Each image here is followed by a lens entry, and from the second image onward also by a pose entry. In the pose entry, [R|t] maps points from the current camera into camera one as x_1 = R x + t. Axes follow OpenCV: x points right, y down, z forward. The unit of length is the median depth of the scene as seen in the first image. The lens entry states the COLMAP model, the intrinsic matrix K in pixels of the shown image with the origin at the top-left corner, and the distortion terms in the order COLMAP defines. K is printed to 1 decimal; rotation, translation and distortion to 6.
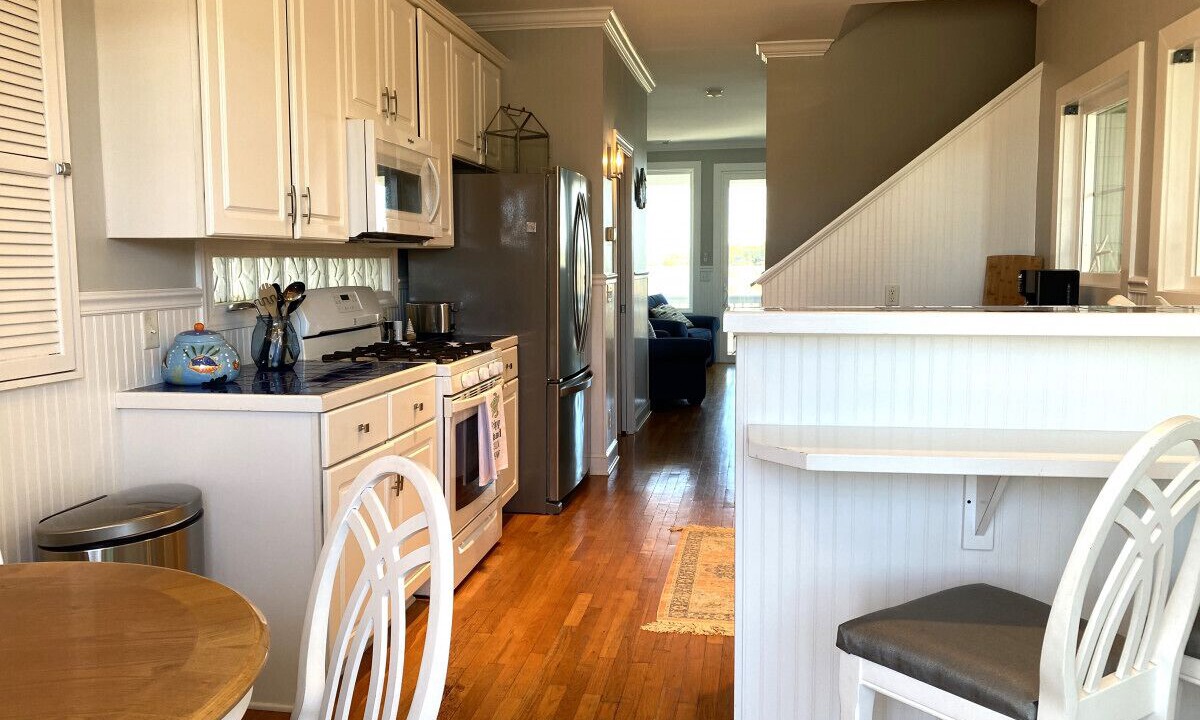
lens RADIAL K [[951.5, 0, 606.8], [0, 951.5, 356.4], [0, 0, 1]] dist [0.001580, -0.000721]
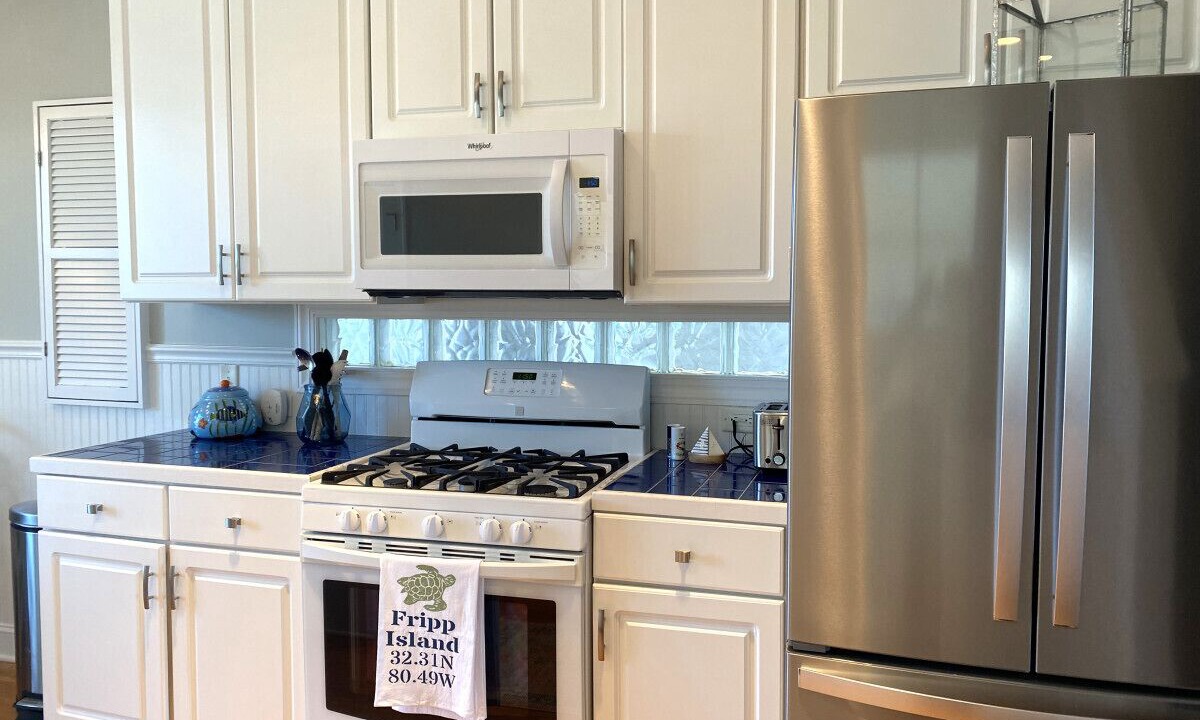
lens RADIAL K [[951.5, 0, 606.8], [0, 951.5, 356.4], [0, 0, 1]] dist [0.001580, -0.000721]
pose [[-0.121056, 0.069137, -0.990235, 0.442059], [-0.100046, 0.991642, 0.081466, -0.146067], [0.987591, 0.108931, -0.113128, 1.175519]]
